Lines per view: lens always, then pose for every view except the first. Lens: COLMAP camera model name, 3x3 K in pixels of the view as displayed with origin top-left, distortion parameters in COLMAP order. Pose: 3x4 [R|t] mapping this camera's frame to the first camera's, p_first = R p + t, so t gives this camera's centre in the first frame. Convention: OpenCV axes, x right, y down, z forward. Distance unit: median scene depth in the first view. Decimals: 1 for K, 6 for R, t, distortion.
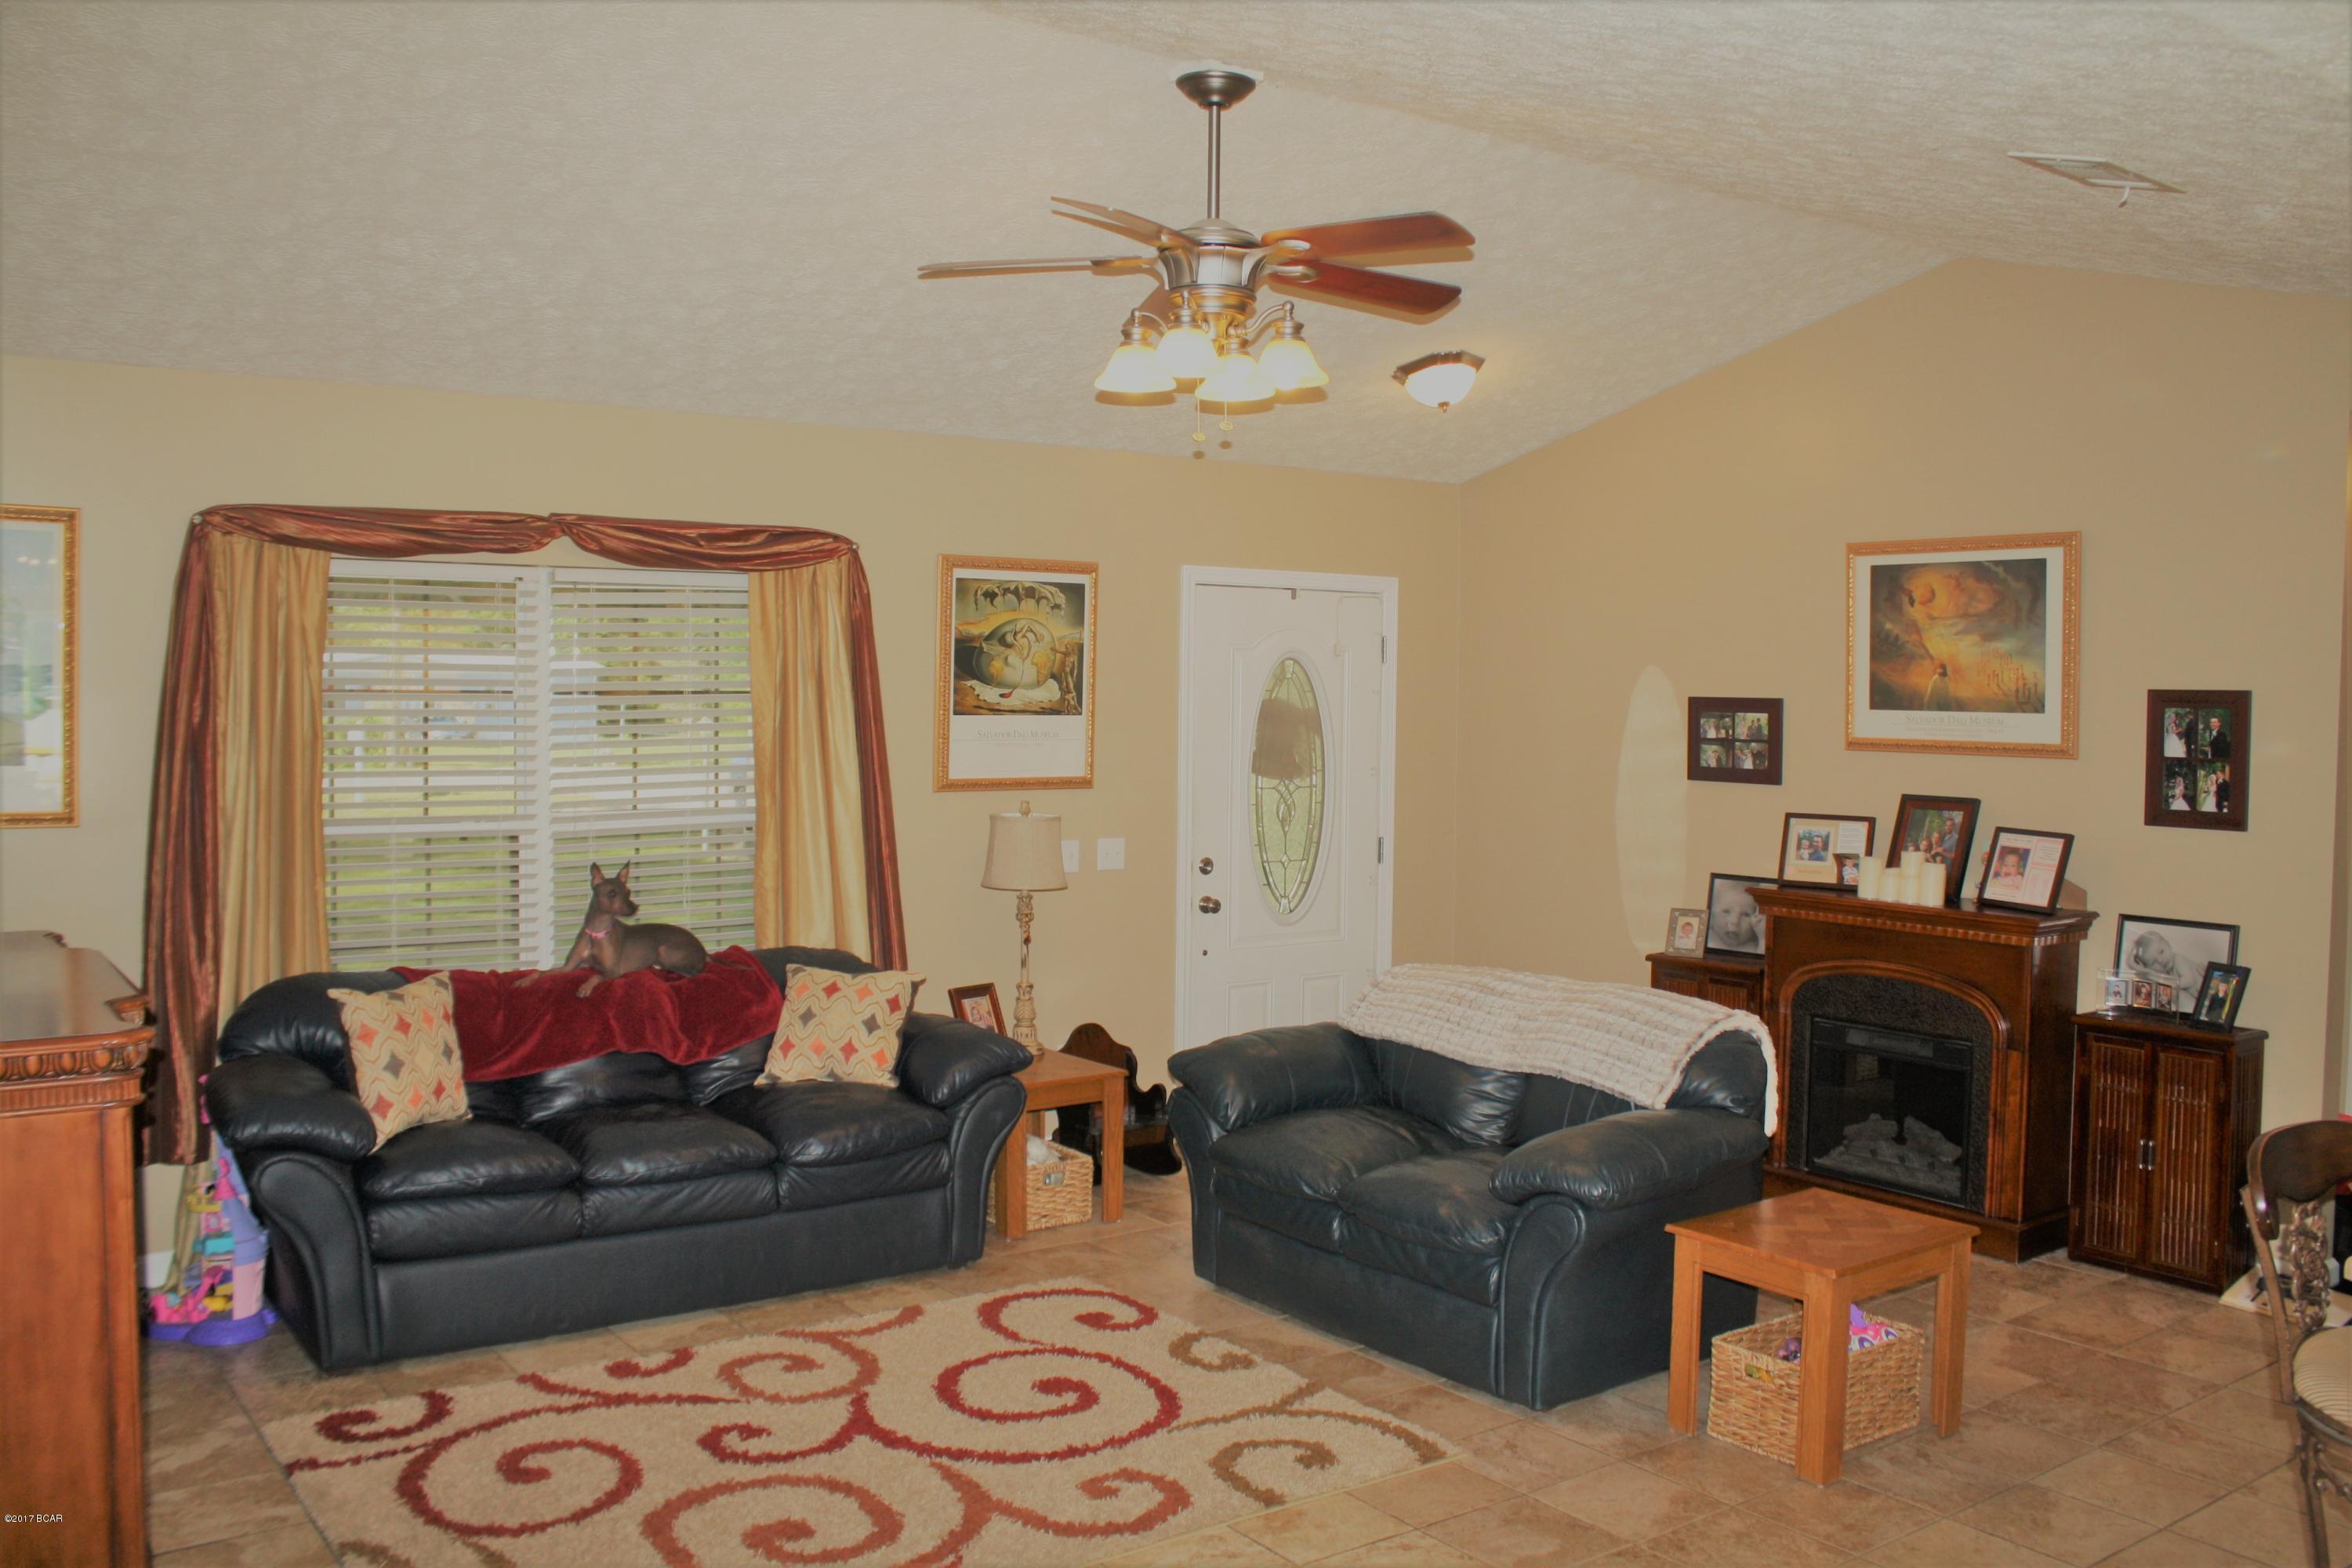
lens RADIAL K [[1998.4, 0, 1182.8], [0, 1998.4, 757.9], [0, 0, 1]] dist [-0.160400, 0.150126]
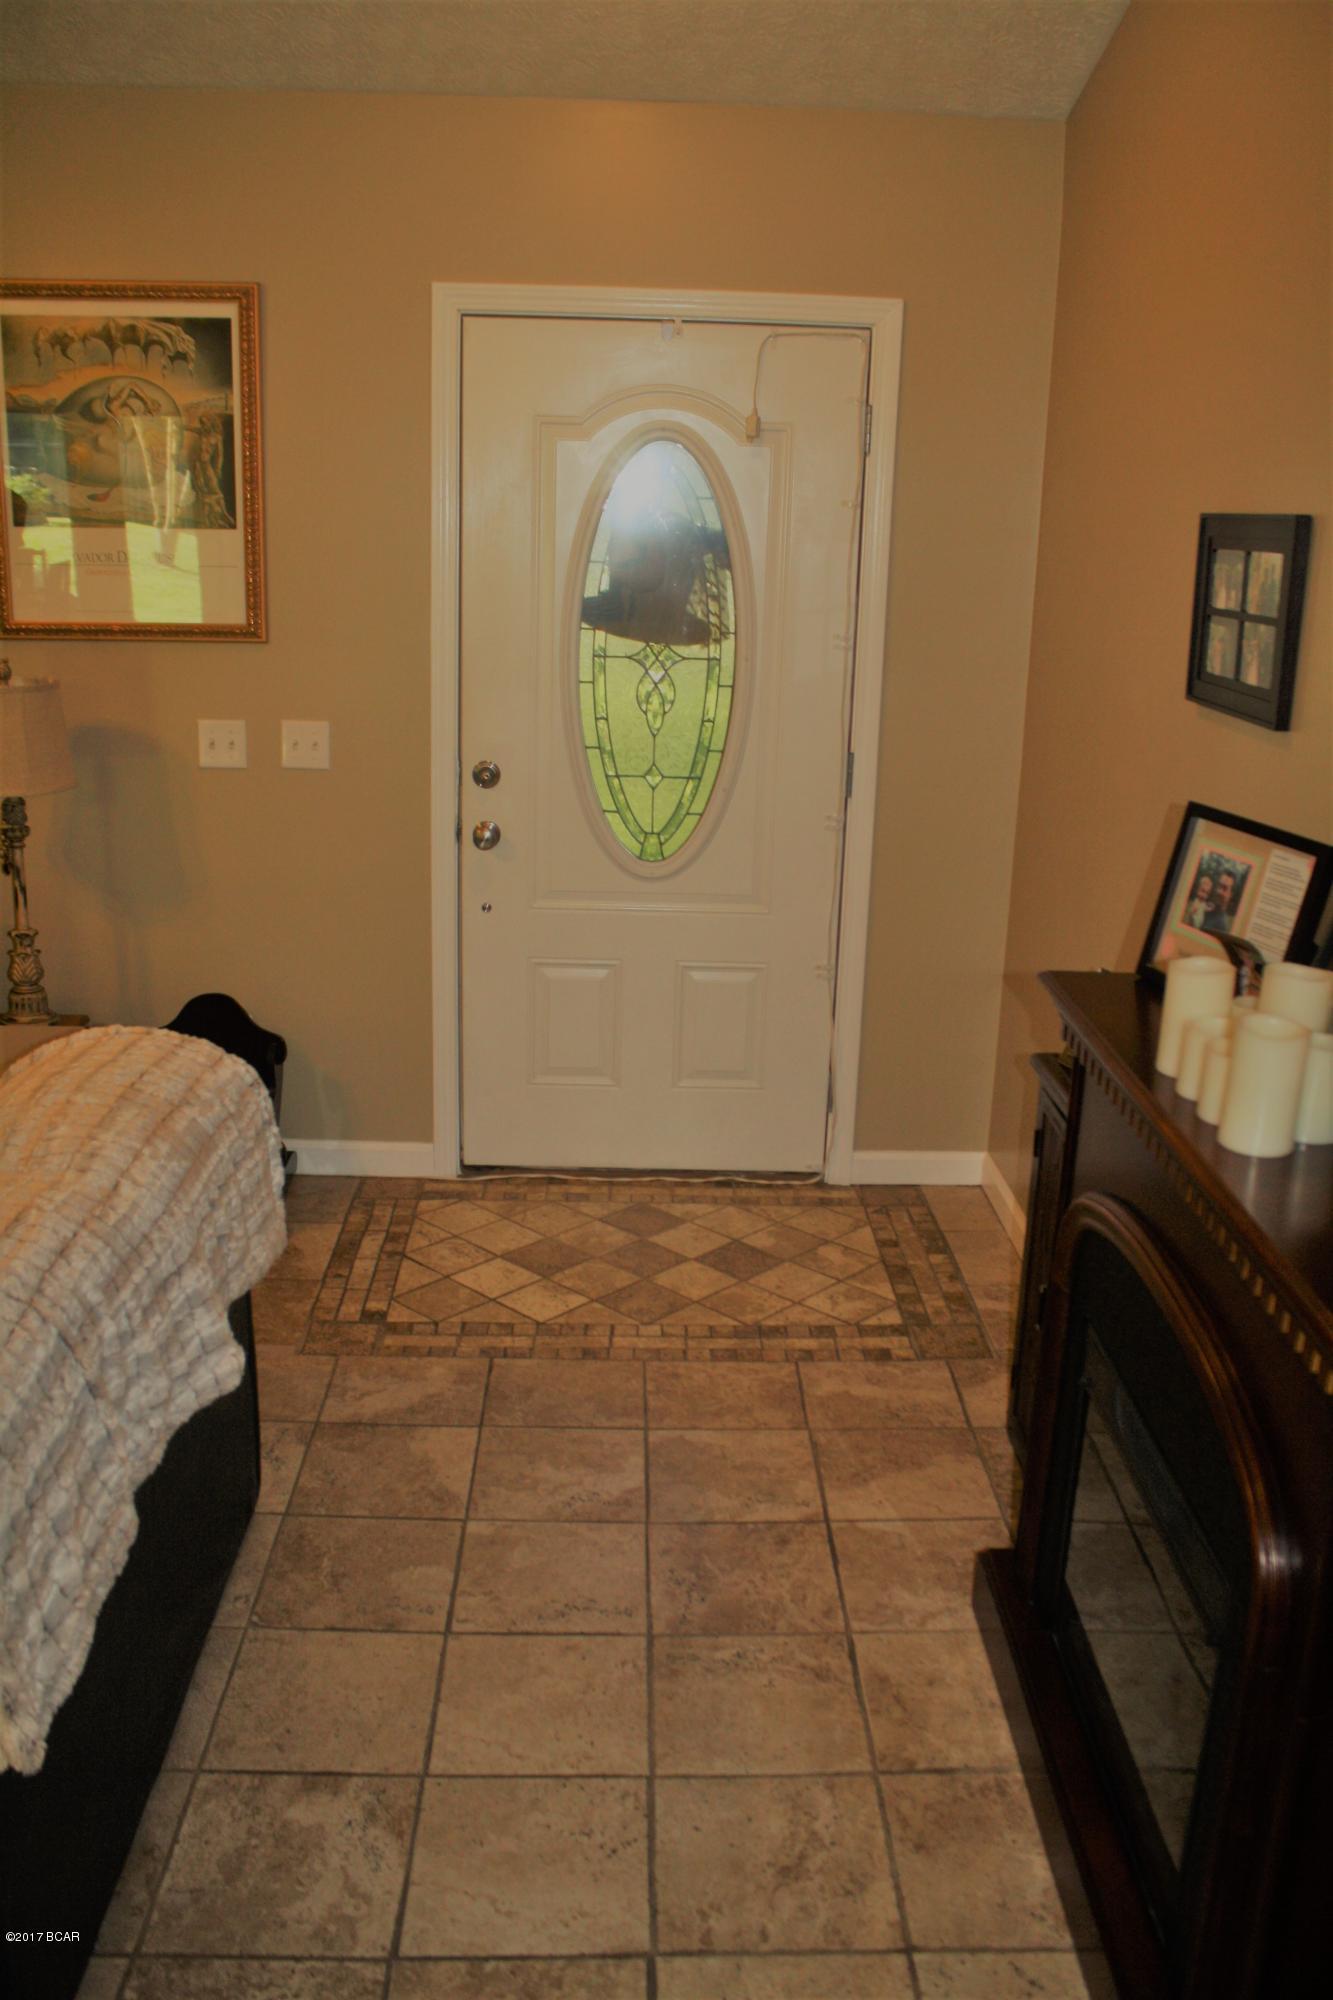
lens RADIAL K [[1699.3, 0, 666.5], [0, 1699.3, 1000.0], [0, 0, 1]] dist [-0.160400, 0.150126]
pose [[0.817123, 0.173789, -0.549644, 0.391068], [-0.042512, 0.969045, 0.243197, -0.010714], [0.574894, -0.175355, 0.799217, 0.625832]]
